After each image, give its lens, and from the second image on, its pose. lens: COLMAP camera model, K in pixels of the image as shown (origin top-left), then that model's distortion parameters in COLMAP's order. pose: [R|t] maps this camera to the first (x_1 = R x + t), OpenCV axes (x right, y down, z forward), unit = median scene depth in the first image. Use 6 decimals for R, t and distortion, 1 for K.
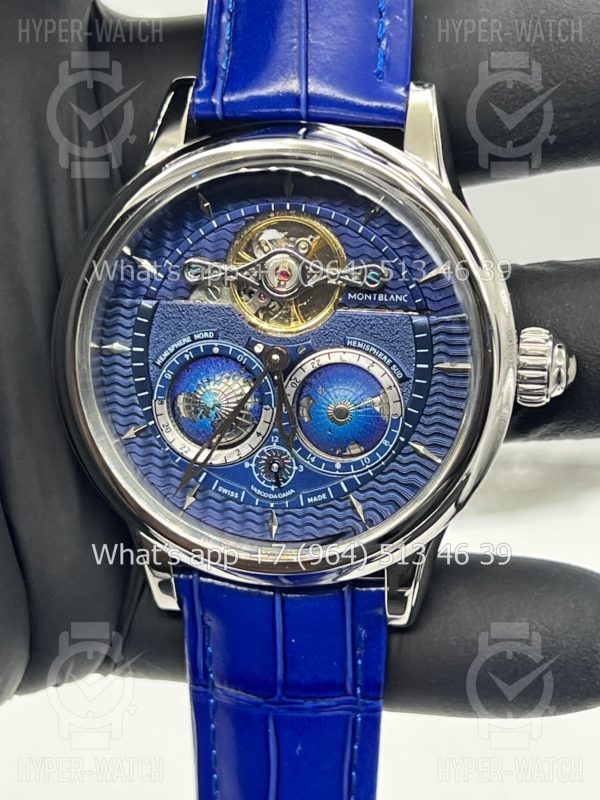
lens RADIAL K [[1789.4, 0, 298.6], [0, 1789.4, 403.1], [0, 0, 1]] dist [0.351827, 0.000000]
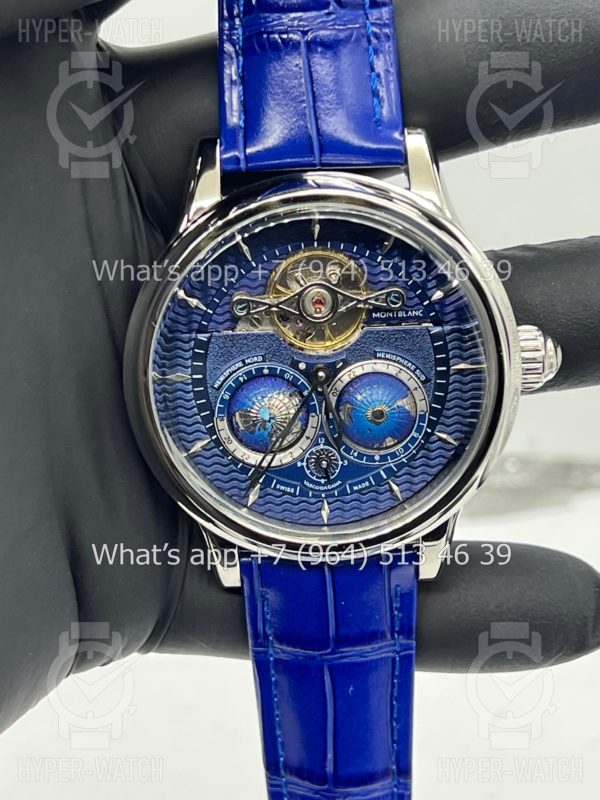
lens RADIAL K [[1789.4, 0, 300.4], [0, 1789.4, 421.5], [0, 0, 1]] dist [0.351827, 0.000000]
pose [[0.982278, -0.105859, 0.154675, -0.208930], [0.092802, 0.991668, 0.089345, -0.099594], [-0.162844, -0.073407, 0.983917, -0.164351]]
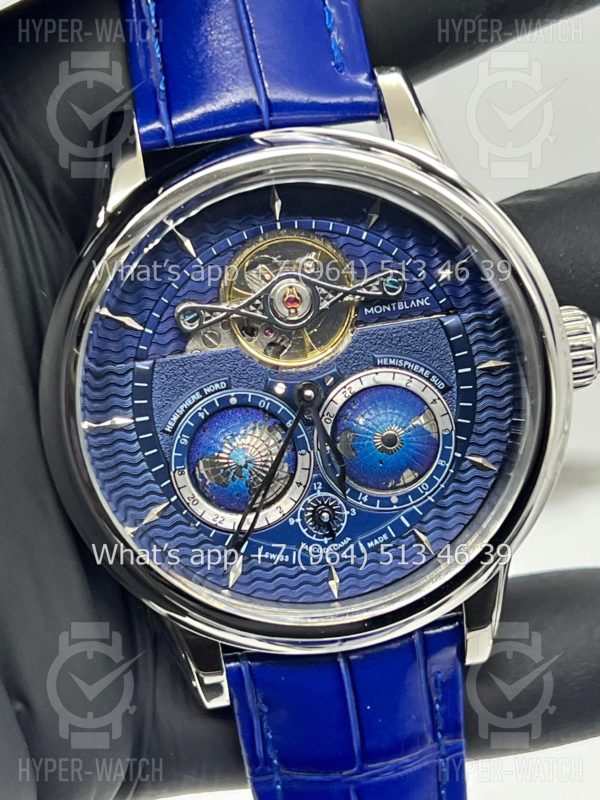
lens RADIAL K [[1789.4, 0, 298.4], [0, 1789.4, 394.5], [0, 0, 1]] dist [0.351827, 0.000000]
pose [[0.952242, -0.201243, 0.229645, -0.215943], [0.210761, 0.977382, -0.017433, -0.010475], [-0.220943, 0.065001, 0.973118, 0.138790]]
